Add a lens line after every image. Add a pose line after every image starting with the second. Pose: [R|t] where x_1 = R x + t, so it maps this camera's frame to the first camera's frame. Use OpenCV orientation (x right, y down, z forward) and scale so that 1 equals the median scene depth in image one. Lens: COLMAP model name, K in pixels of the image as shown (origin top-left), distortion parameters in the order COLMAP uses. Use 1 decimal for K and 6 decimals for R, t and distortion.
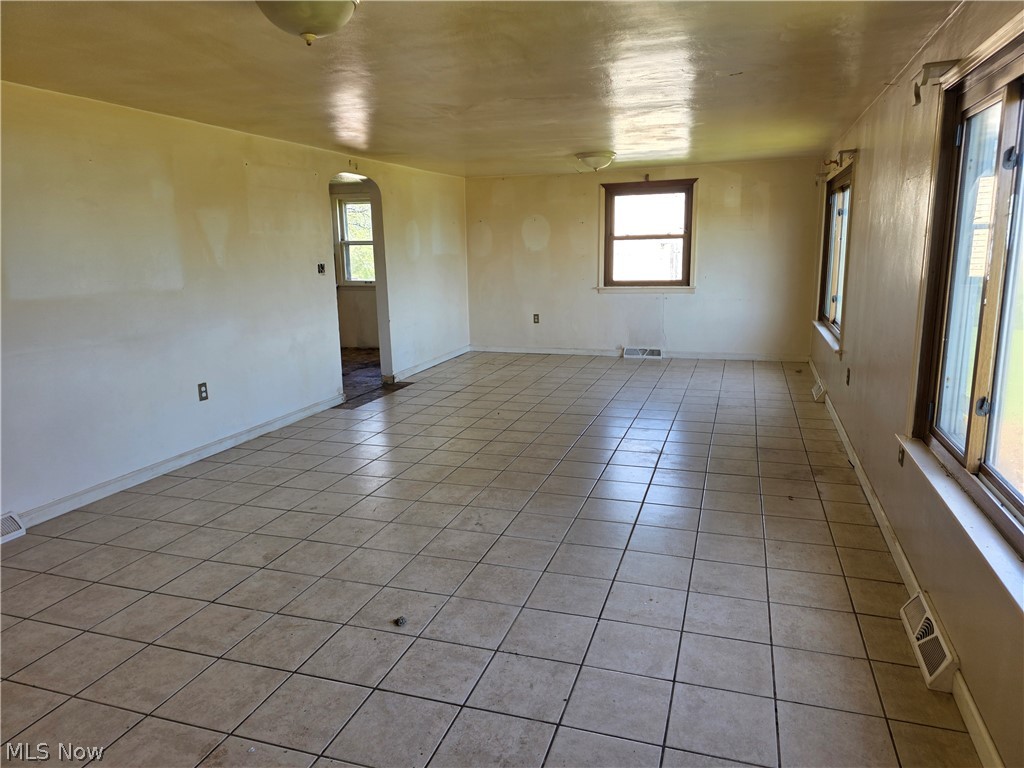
lens RADIAL K [[692.1, 0, 512.2], [0, 692.1, 378.6], [0, 0, 1]] dist [0.050034, -0.003532]
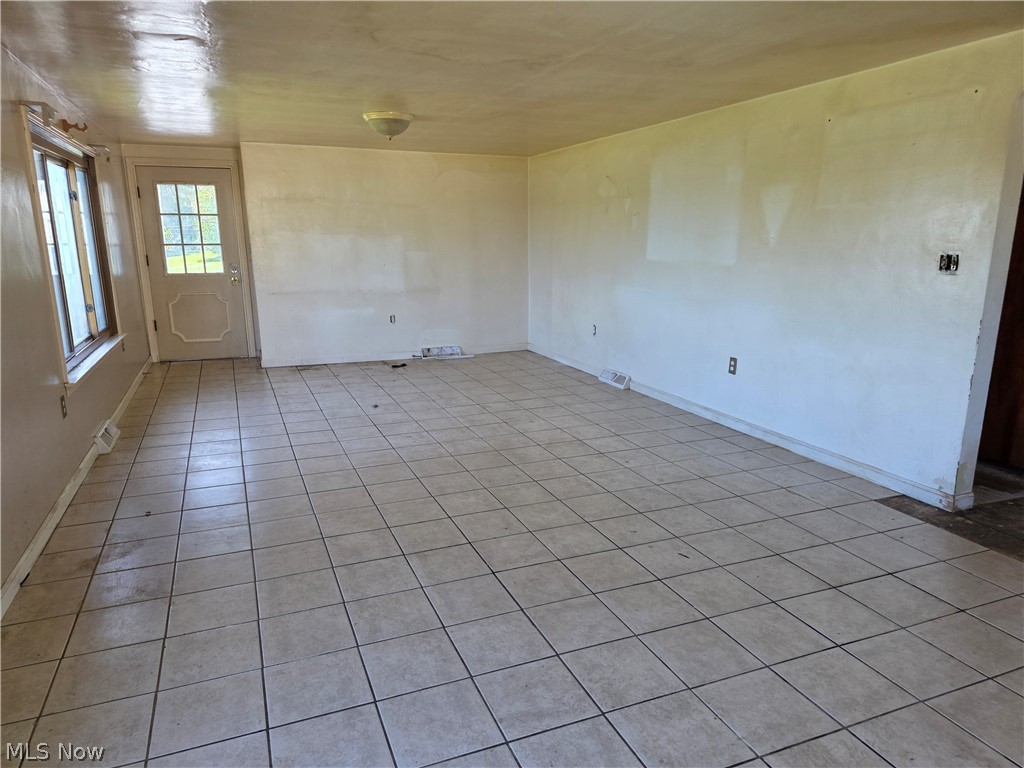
lens RADIAL K [[692.1, 0, 511.1], [0, 692.1, 393.9], [0, 0, 1]] dist [0.050034, -0.003532]
pose [[-0.762572, 0.163725, -0.625842, 0.493375], [-0.110072, 0.920496, 0.374928, -0.309948], [0.637470, 0.354798, -0.683923, 1.578985]]
